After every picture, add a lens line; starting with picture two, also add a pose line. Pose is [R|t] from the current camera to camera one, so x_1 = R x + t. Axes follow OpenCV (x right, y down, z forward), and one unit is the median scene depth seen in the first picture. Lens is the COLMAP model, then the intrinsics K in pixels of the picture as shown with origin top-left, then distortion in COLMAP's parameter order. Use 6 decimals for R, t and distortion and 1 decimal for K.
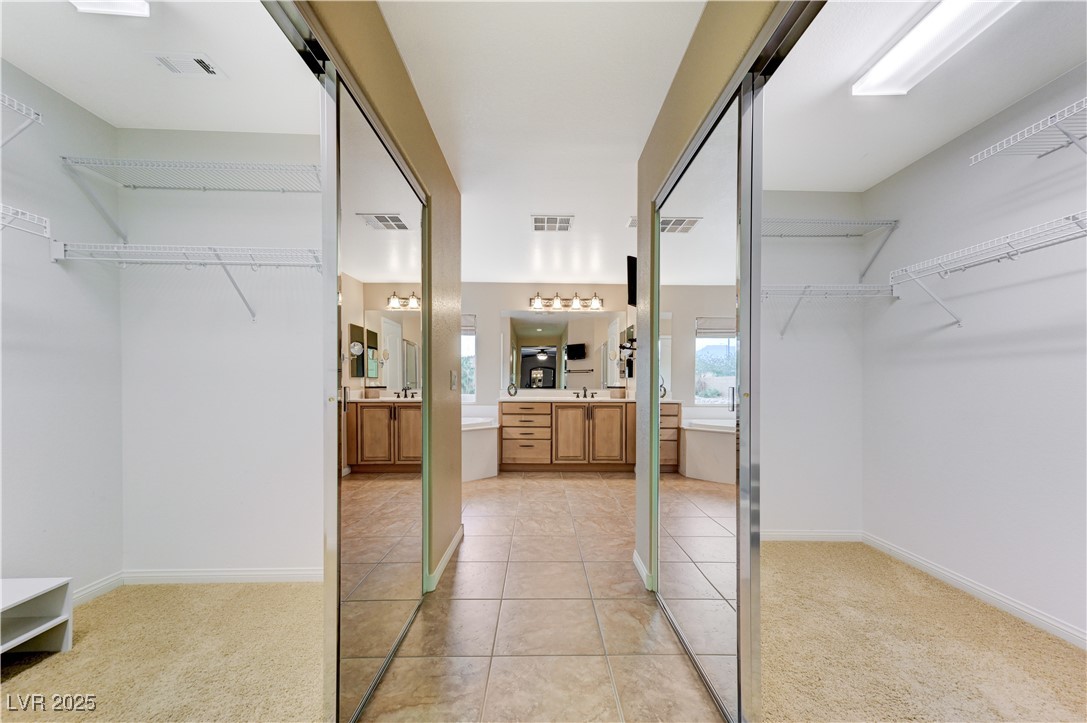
lens RADIAL K [[428.8, 0, 549.7], [0, 428.8, 377.9], [0, 0, 1]] dist [0.018064, 0.000409]
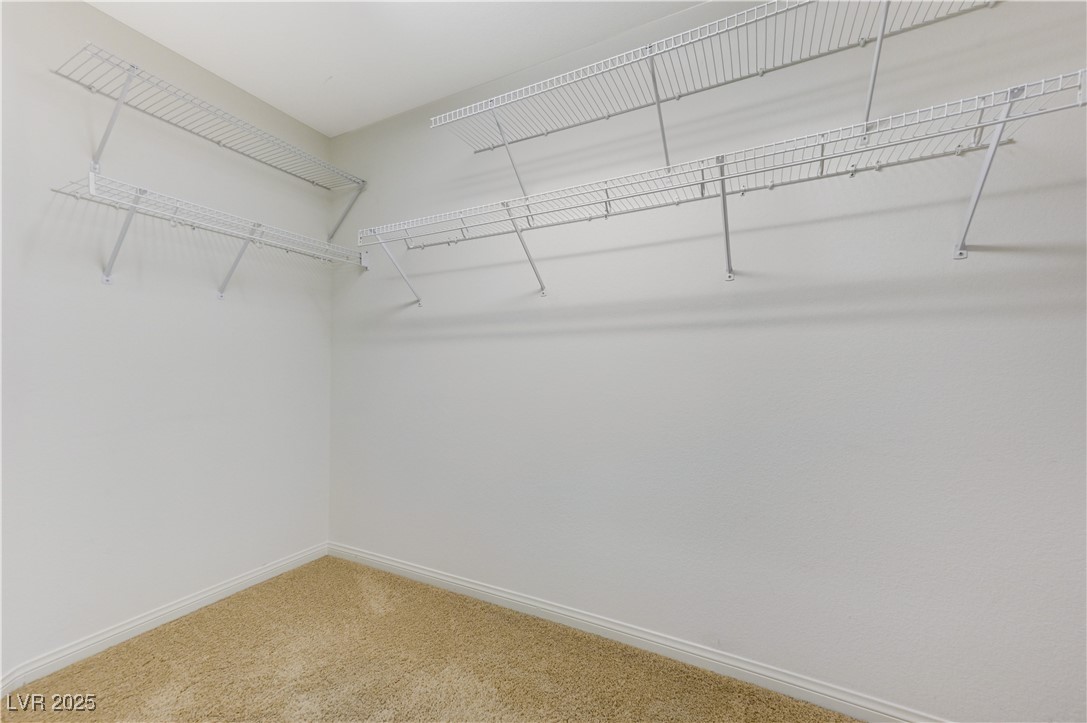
lens RADIAL K [[428.8, 0, 549.7], [0, 428.8, 377.9], [0, 0, 1]] dist [0.018064, 0.000409]
pose [[0.470306, -0.017436, 0.882331, 0.231111], [-0.017291, 0.999431, 0.028967, 0.008347], [-0.882334, -0.028880, 0.469737, 0.291167]]
